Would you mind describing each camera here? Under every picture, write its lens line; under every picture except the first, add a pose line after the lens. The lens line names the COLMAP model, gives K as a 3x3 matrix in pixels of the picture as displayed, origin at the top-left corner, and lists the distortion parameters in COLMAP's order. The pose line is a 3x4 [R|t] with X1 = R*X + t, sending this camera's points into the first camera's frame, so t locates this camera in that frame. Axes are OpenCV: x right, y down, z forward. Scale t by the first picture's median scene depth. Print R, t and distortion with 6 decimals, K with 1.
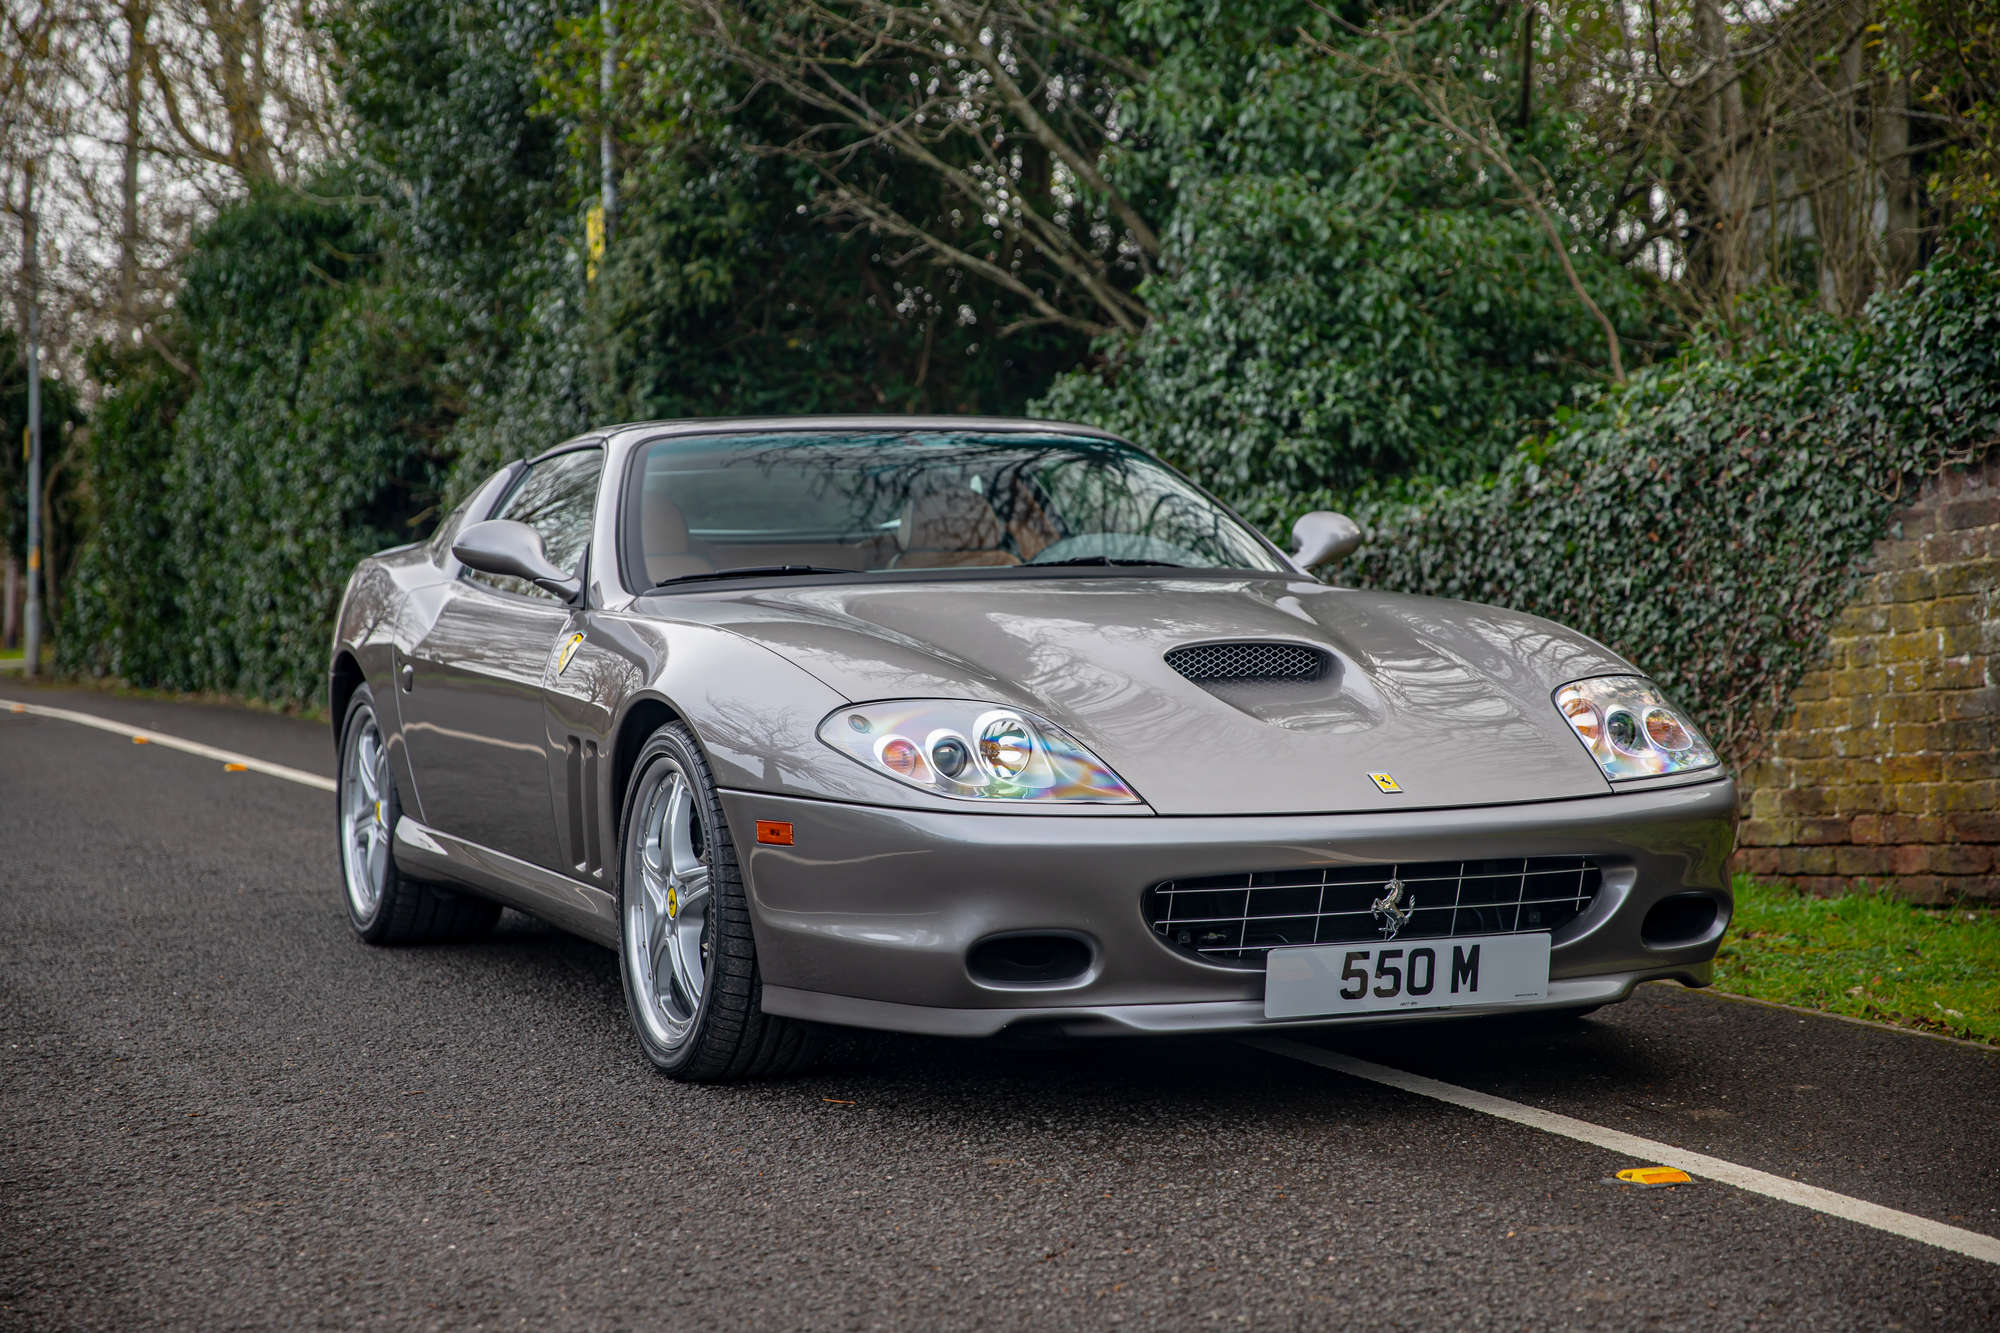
lens RADIAL K [[3676.8, 0, 1006.7], [0, 3676.8, 666.5], [0, 0, 1]] dist [0.185872, 0.000000]
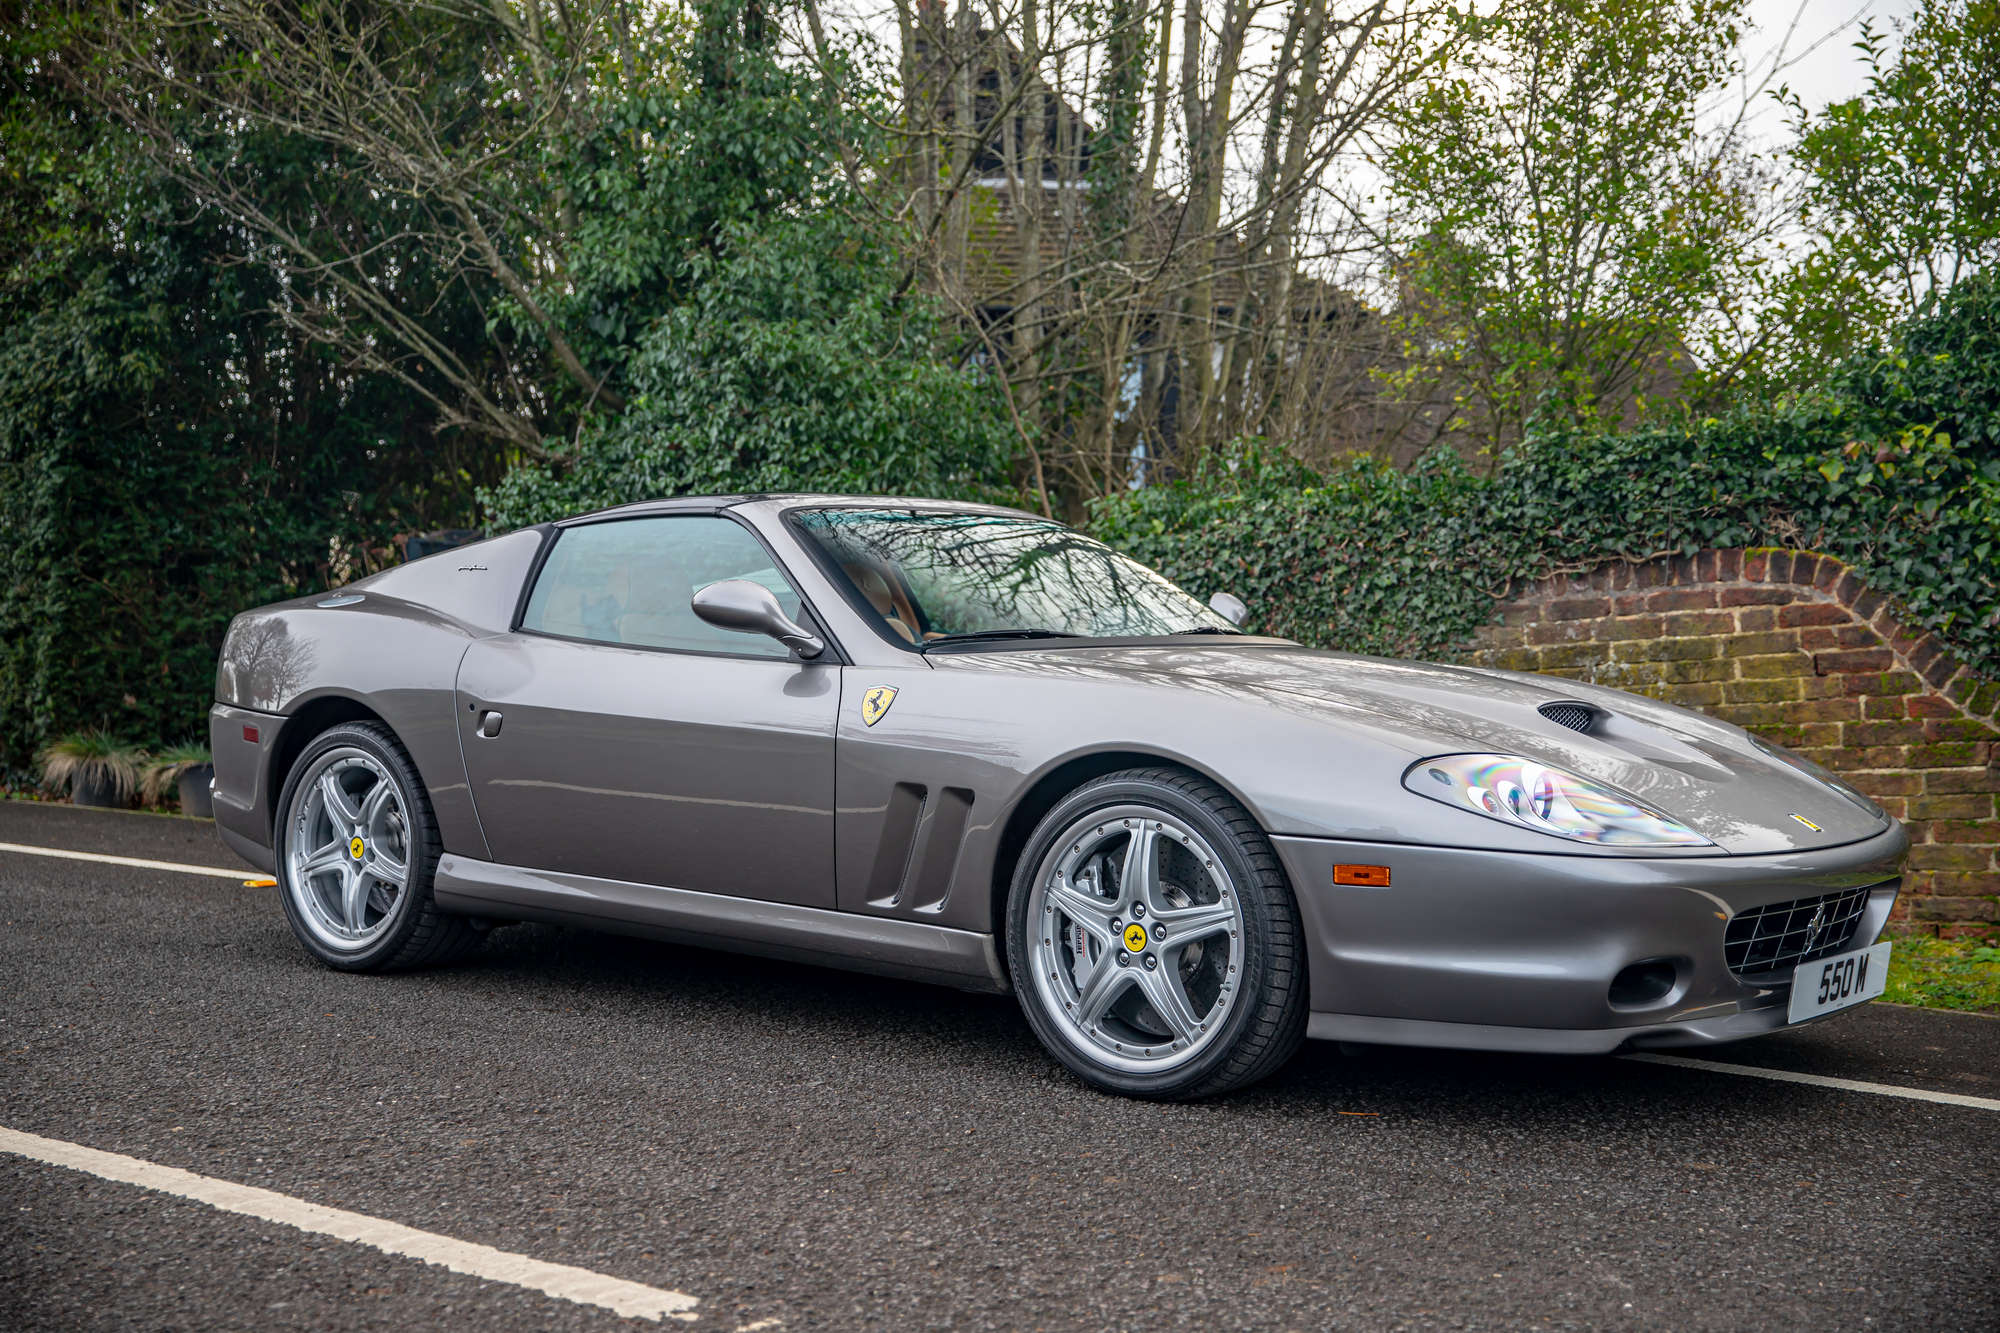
lens RADIAL K [[2549.2, 0, 994.8], [0, 2549.2, 659.0], [0, 0, 1]] dist [0.050685, 0.000000]
pose [[0.869515, 0.015512, 0.493663, -0.537136], [-0.008255, 0.999824, -0.016876, -0.006293], [-0.493838, 0.010599, 0.869490, 0.382088]]
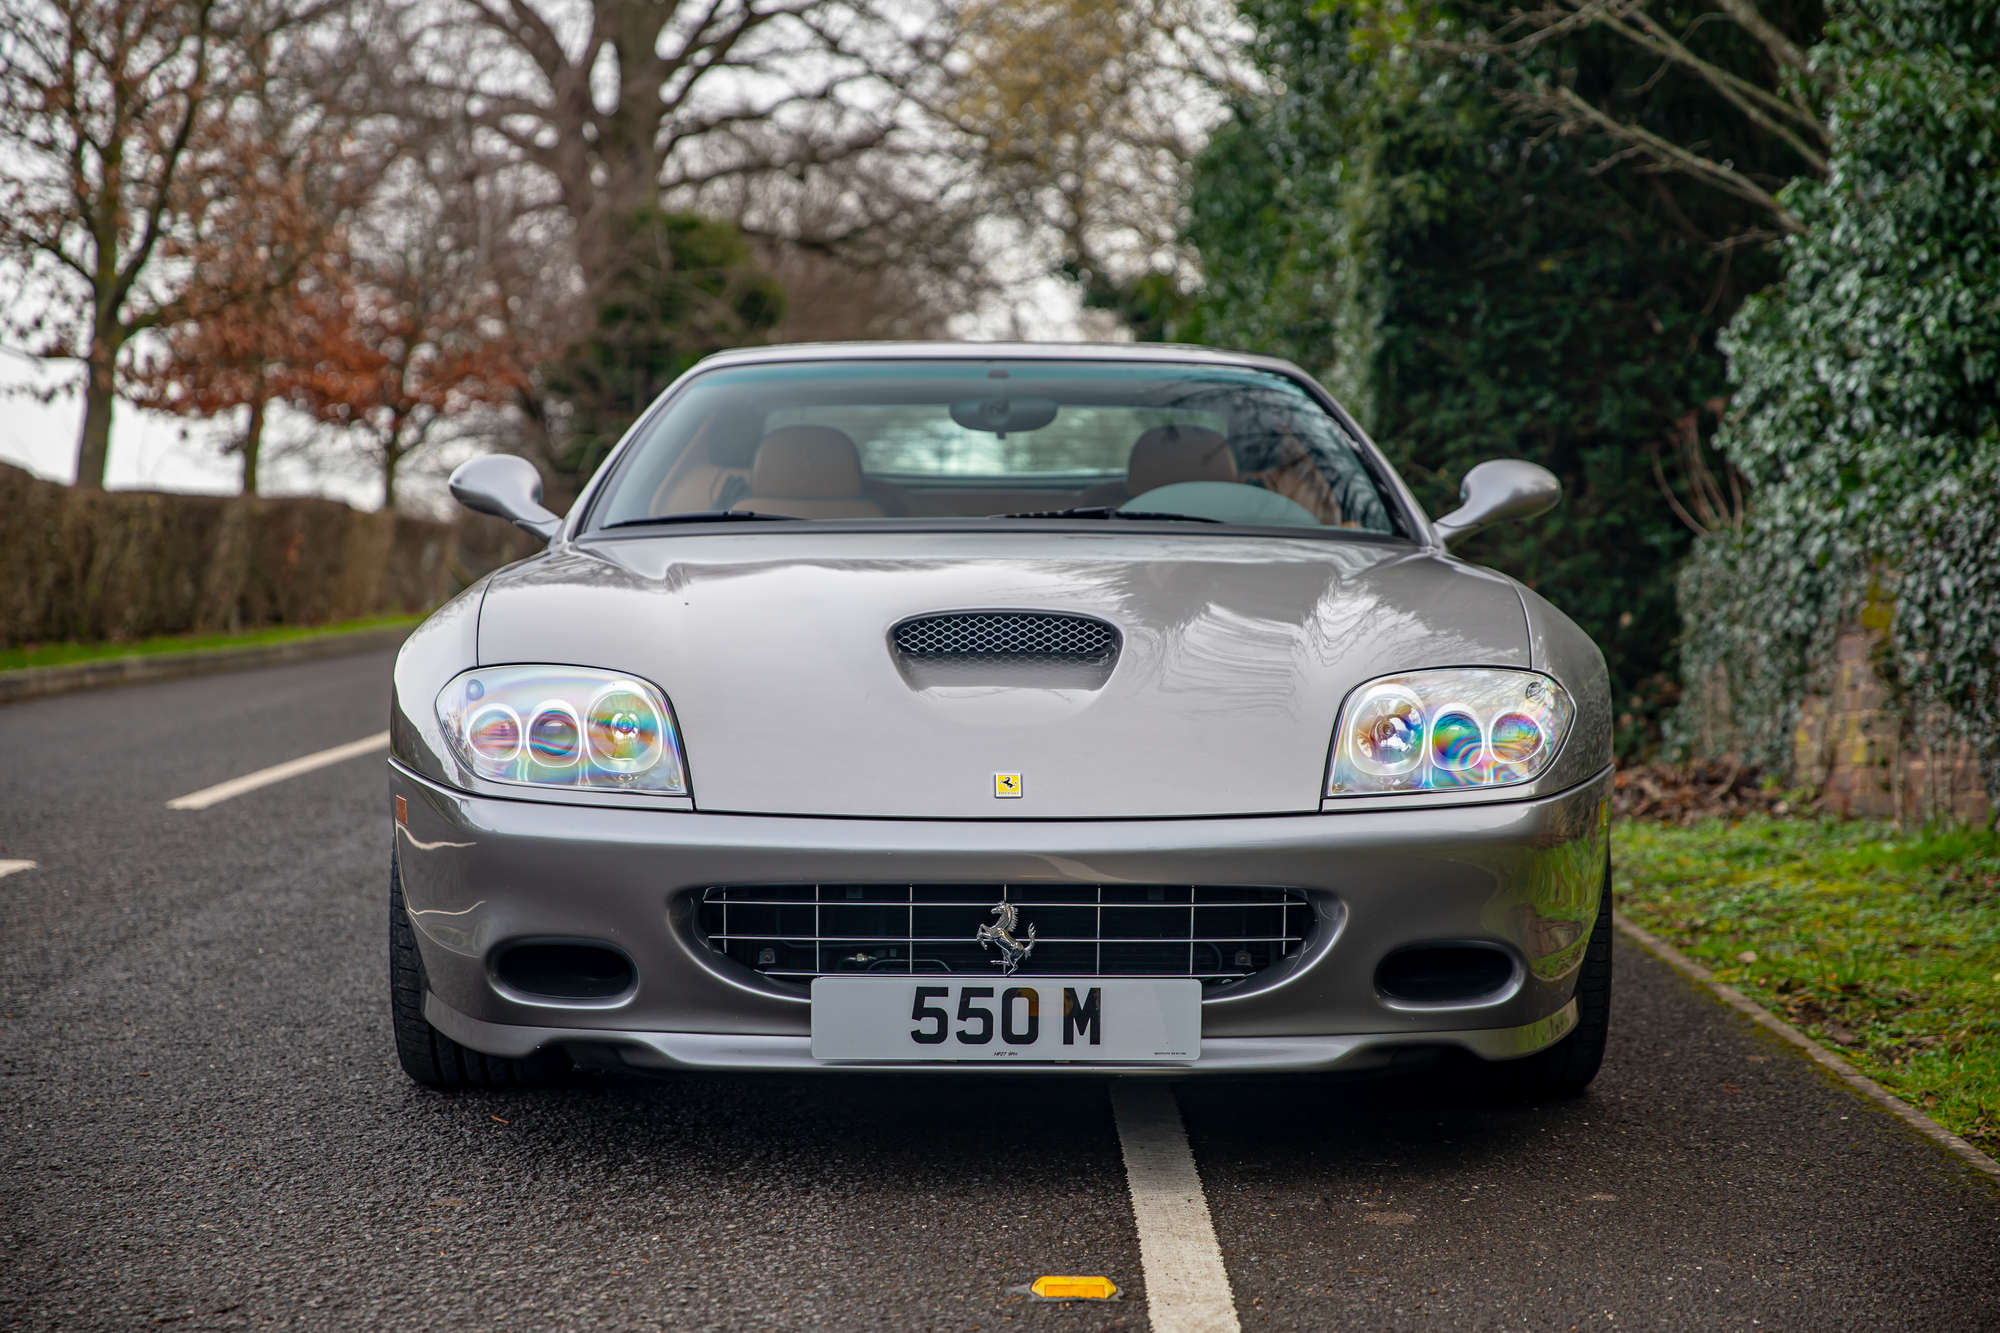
lens RADIAL K [[3894.4, 0, 996.9], [0, 3894.4, 669.6], [0, 0, 1]] dist [0.262376, 0.000000]
pose [[0.921816, 0.035575, -0.385992, 0.424561], [-0.030875, 0.999354, 0.018372, -0.009959], [0.386396, -0.005018, 0.922319, 0.188385]]
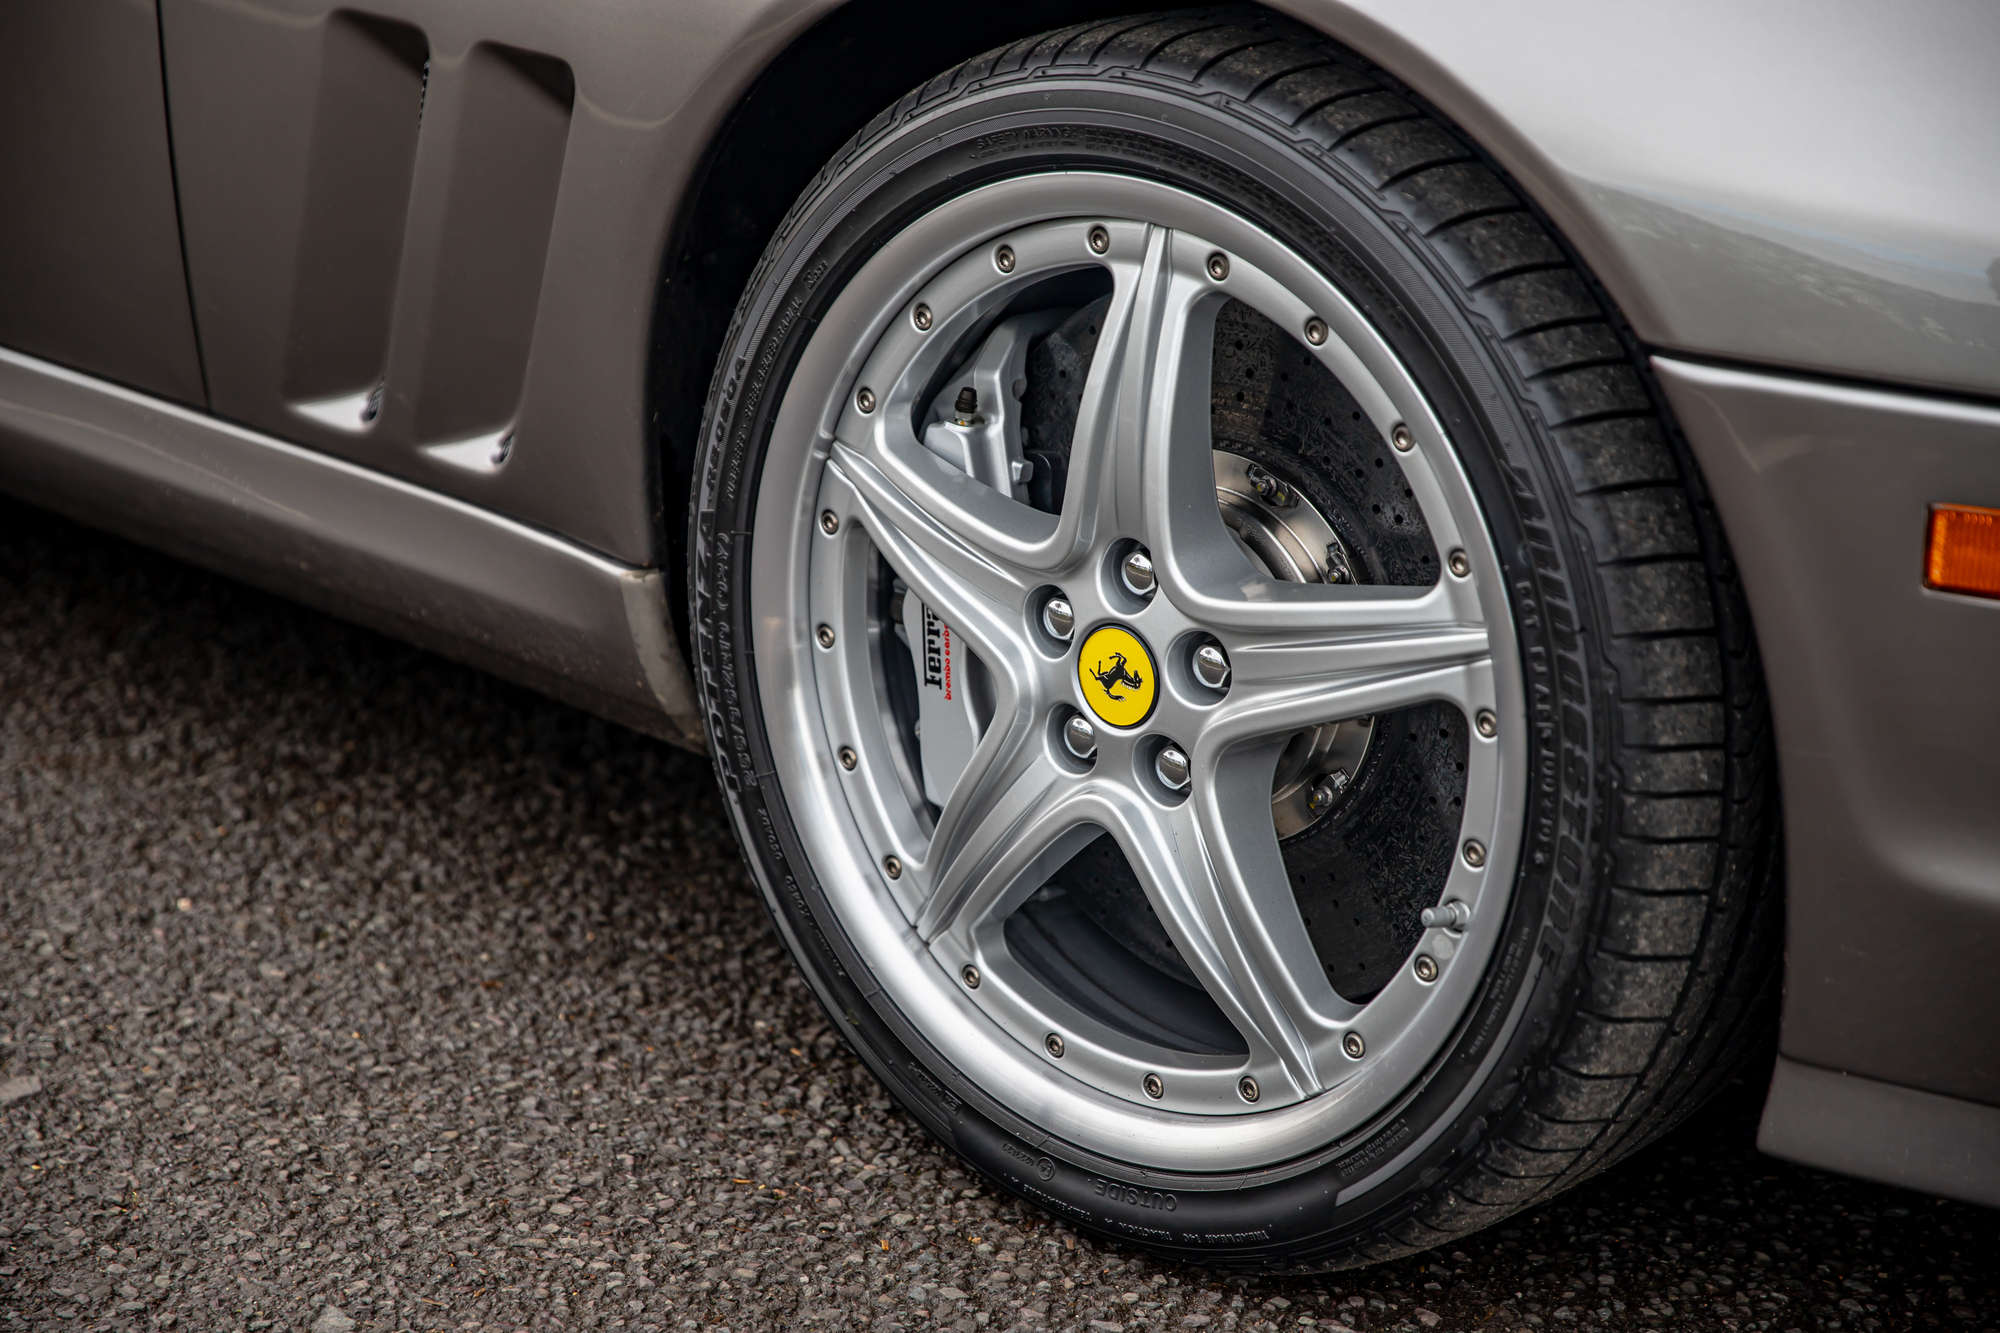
lens RADIAL K [[3894.4, 0, 1008.4], [0, 3894.4, 674.8], [0, 0, 1]] dist [0.262376, 0.000000]
pose [[0.898182, -0.093814, 0.429498, -0.244140], [-0.023502, 0.965322, 0.260001, -0.016618], [-0.438996, -0.243622, 0.864830, 0.788956]]
